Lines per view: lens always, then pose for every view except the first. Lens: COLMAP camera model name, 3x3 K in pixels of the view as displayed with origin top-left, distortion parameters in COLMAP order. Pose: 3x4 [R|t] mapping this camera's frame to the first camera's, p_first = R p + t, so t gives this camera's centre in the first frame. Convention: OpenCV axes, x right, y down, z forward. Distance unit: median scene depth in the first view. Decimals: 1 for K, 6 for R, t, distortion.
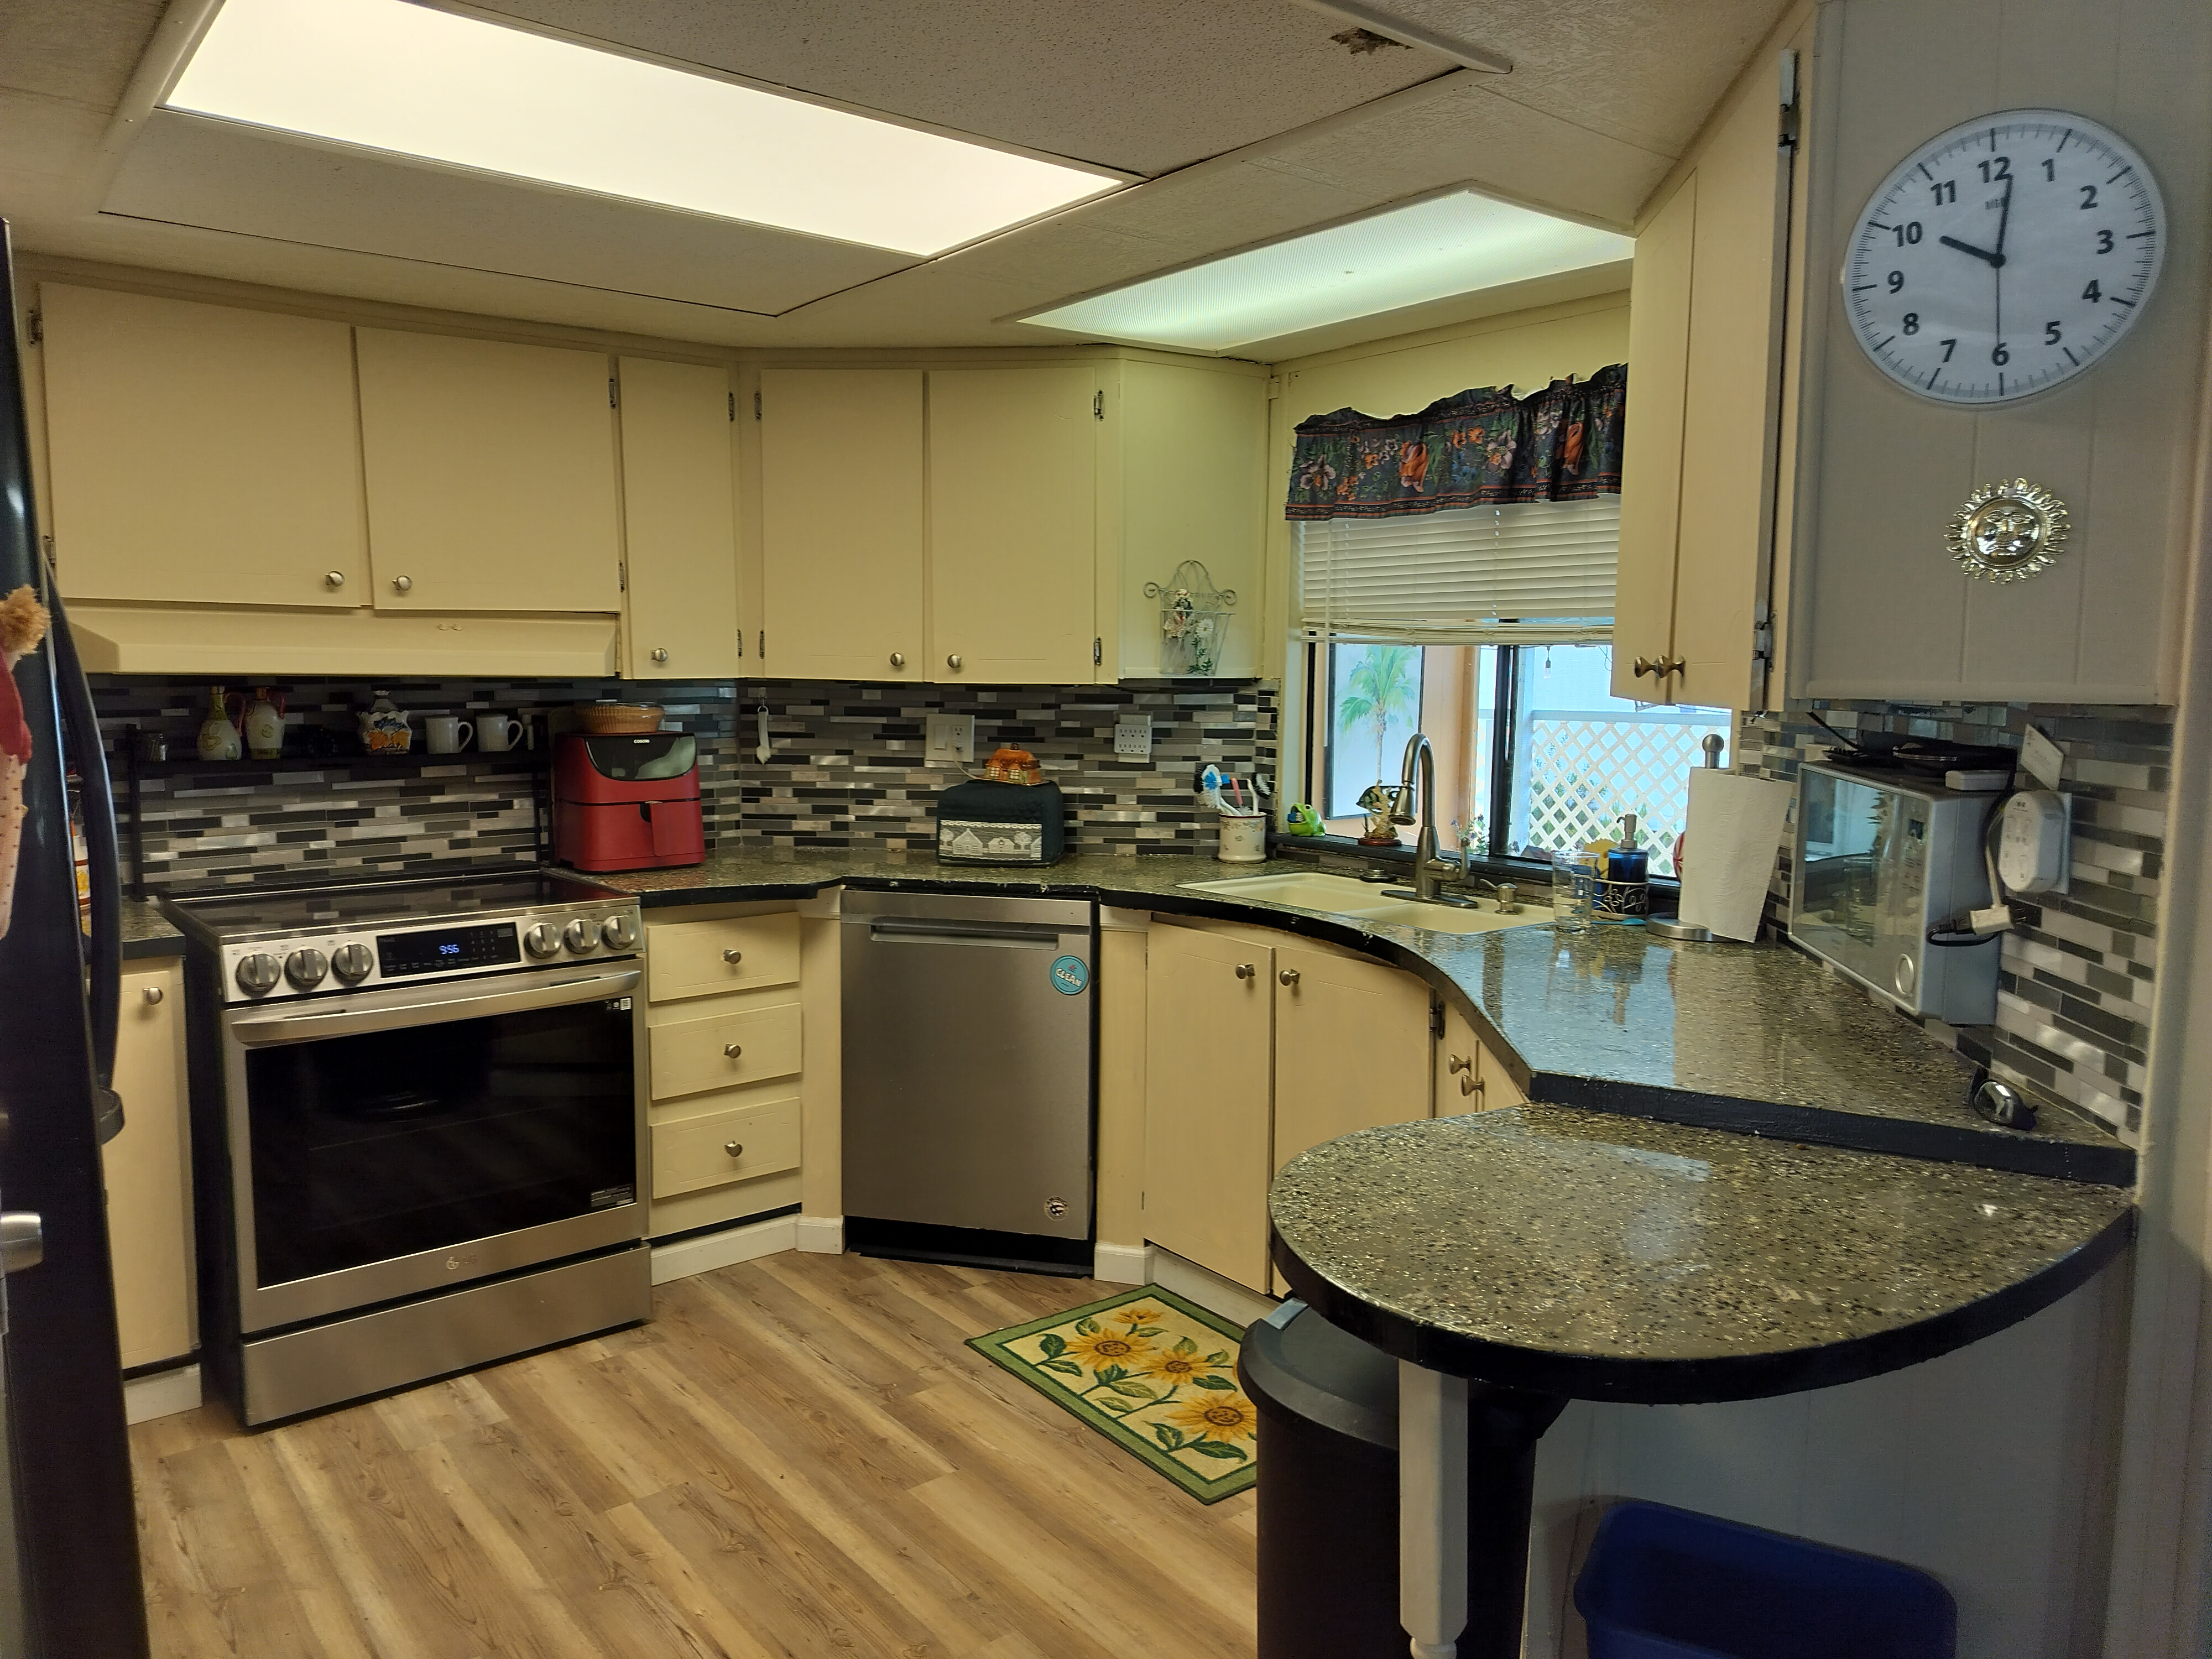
lens RADIAL K [[1550.6, 0, 1101.6], [0, 1550.6, 828.2], [0, 0, 1]] dist [0.081546, -0.115150]
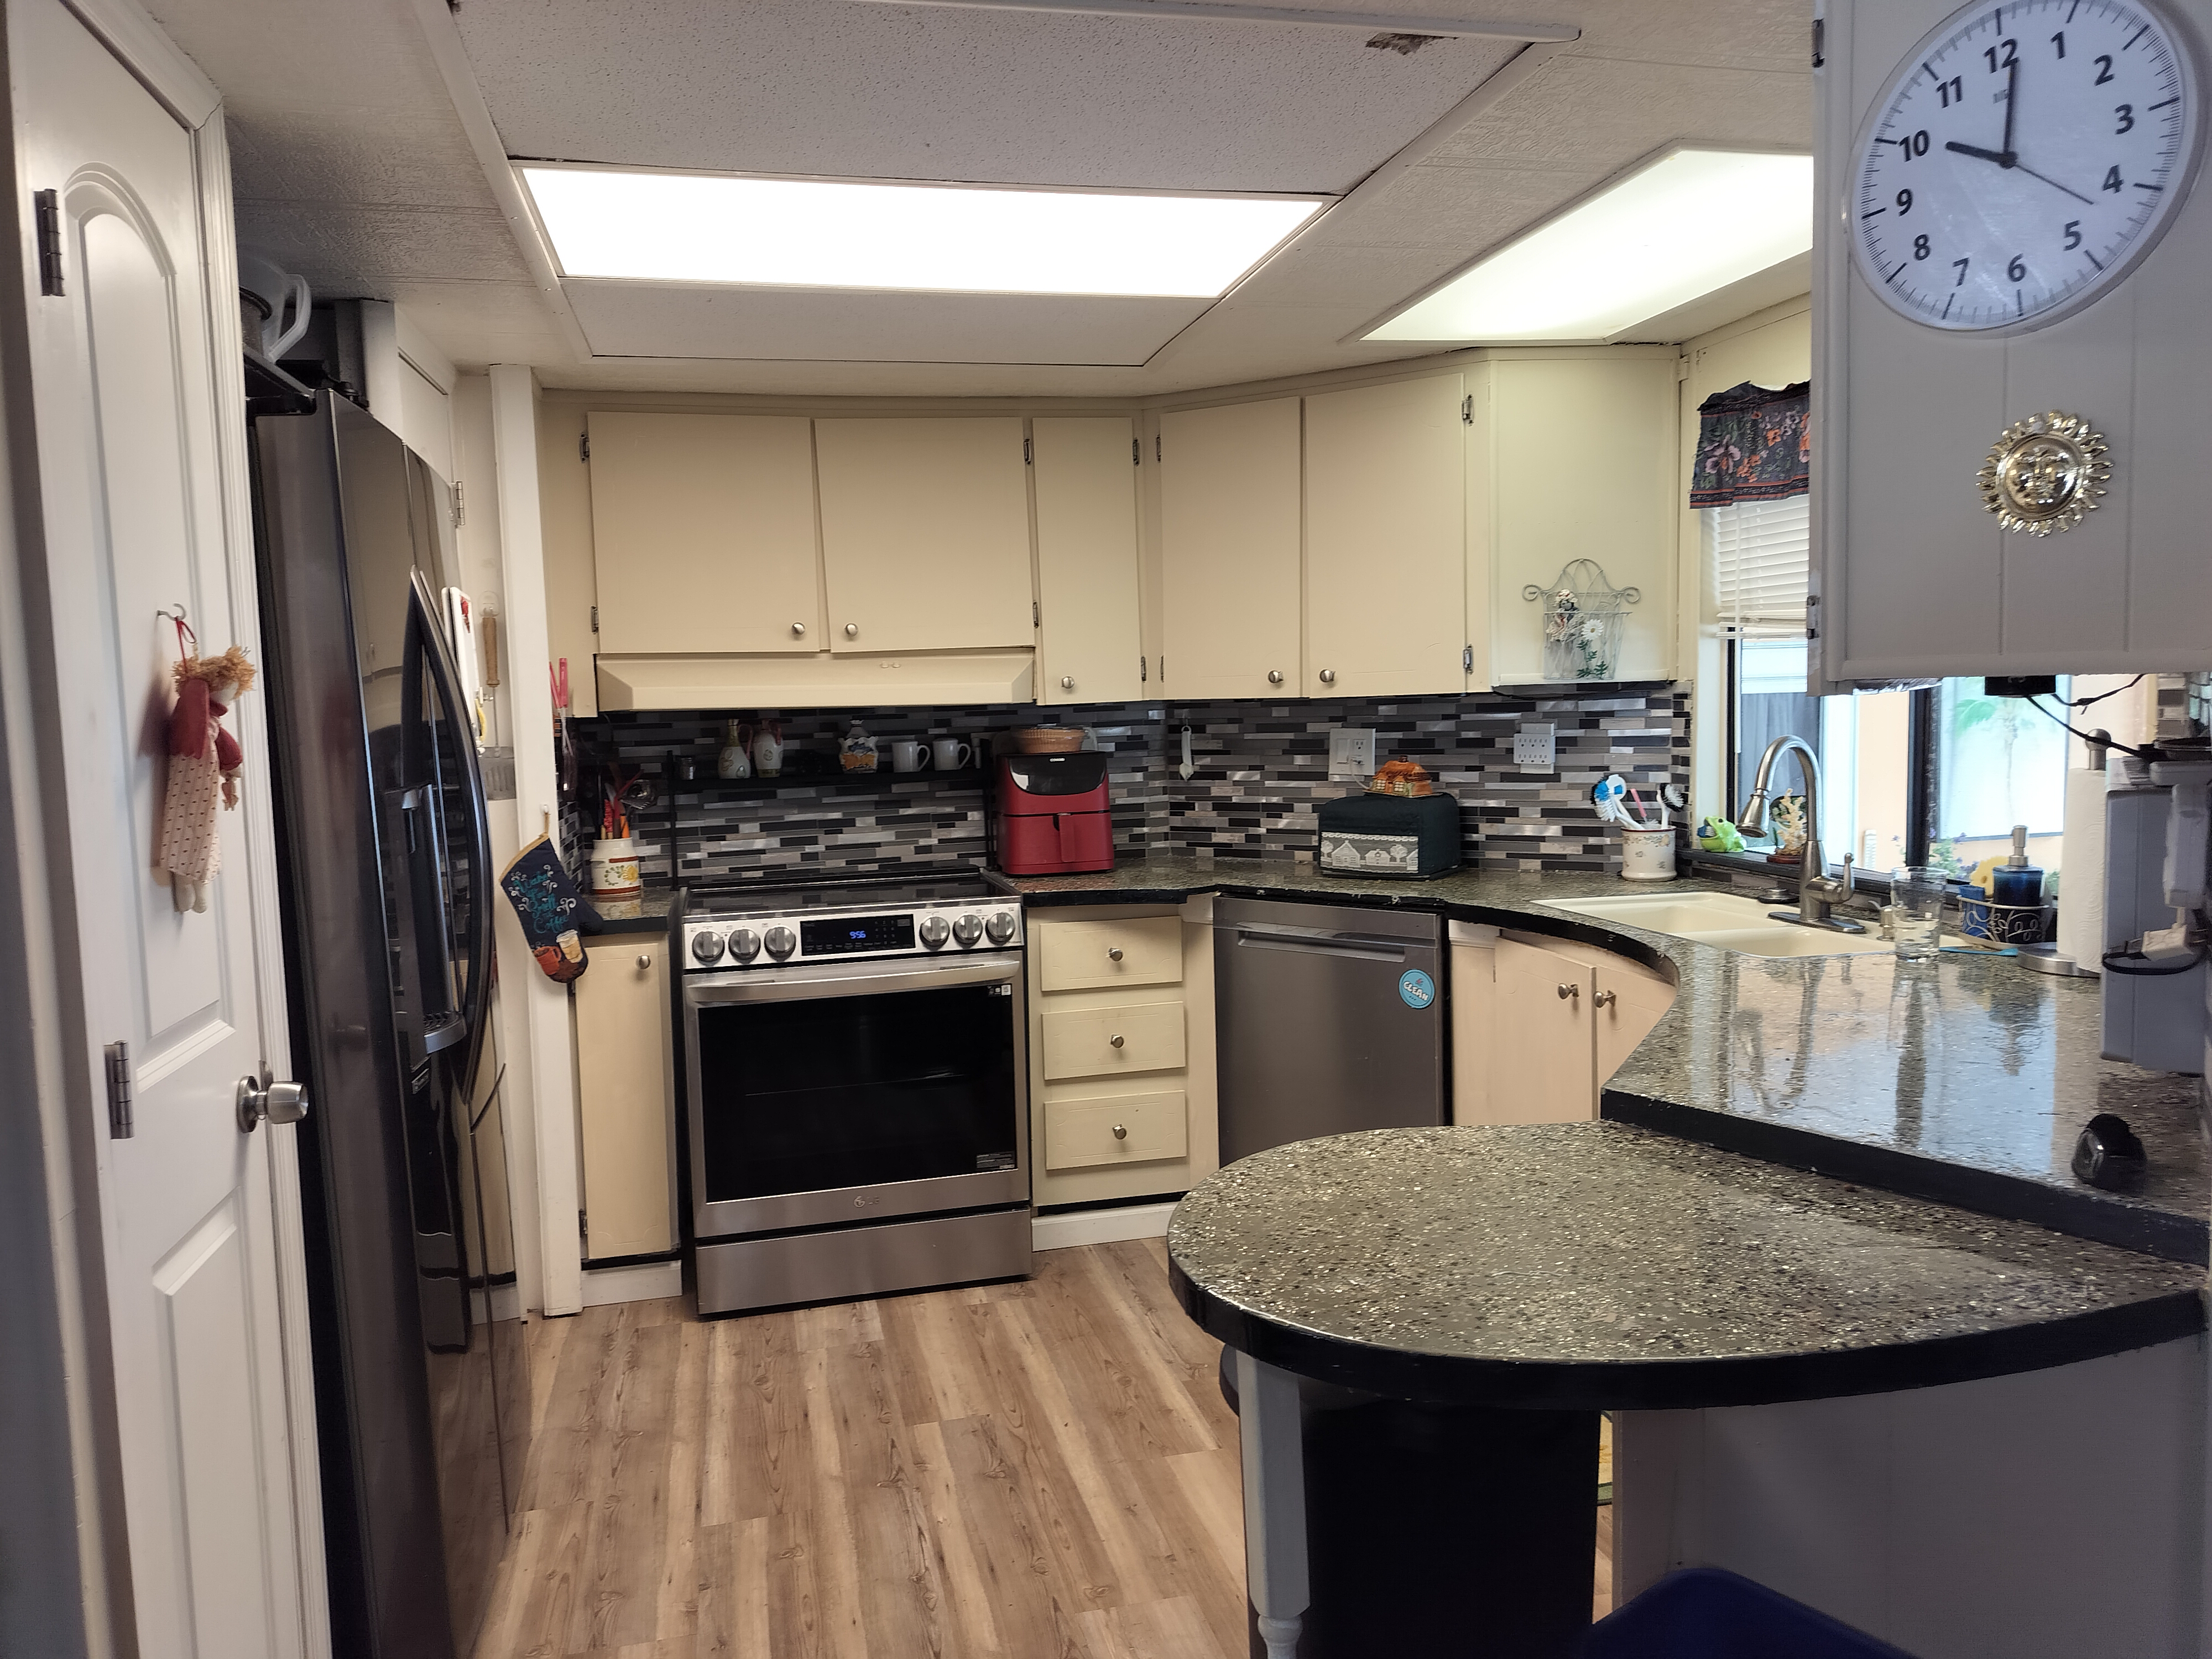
lens RADIAL K [[1563.3, 0, 1091.7], [0, 1563.3, 829.2], [0, 0, 1]] dist [0.088924, -0.111358]
pose [[0.901237, 0.005383, -0.433293, 0.236461], [-0.012326, 0.999837, -0.013217, 0.009656], [0.433151, 0.017253, 0.901156, 0.005203]]
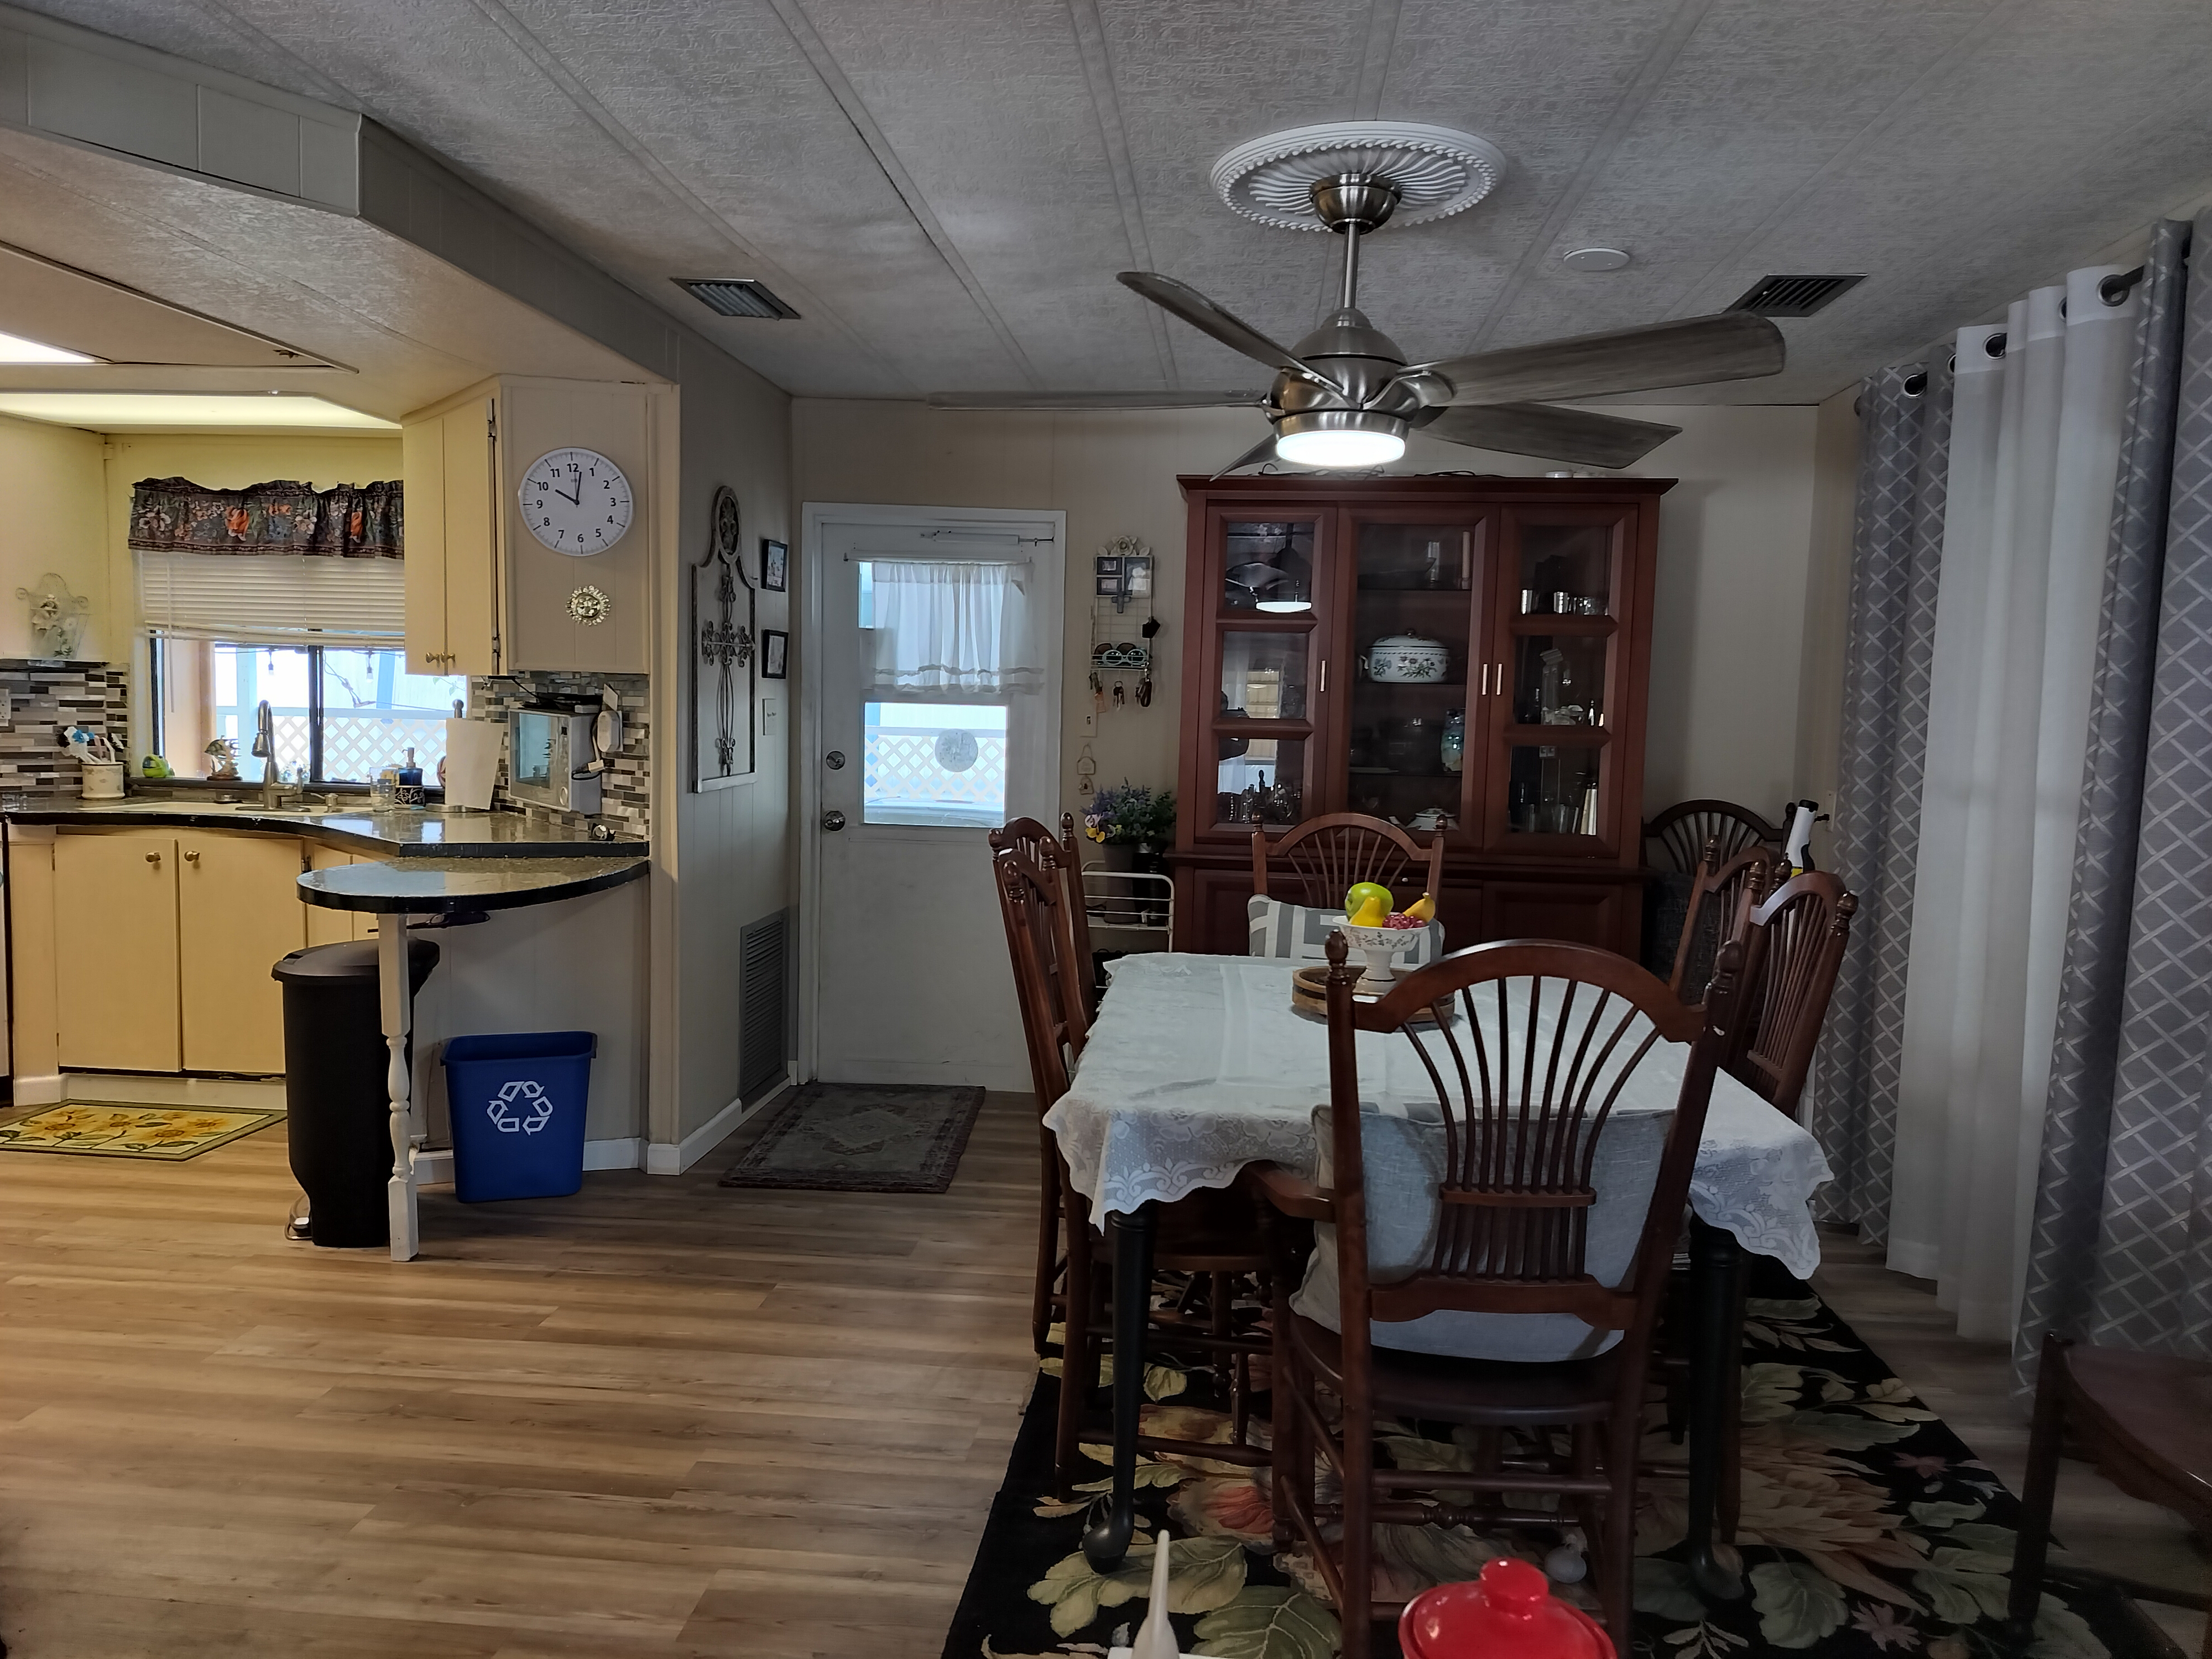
lens RADIAL K [[1553.3, 0, 1101.1], [0, 1553.3, 838.2], [0, 0, 1]] dist [0.033471, -0.003134]
pose [[0.695743, -0.055815, 0.716119, -0.340948], [0.058800, 0.998056, 0.020663, 0.092868], [-0.715880, 0.027732, 0.697672, -0.677843]]
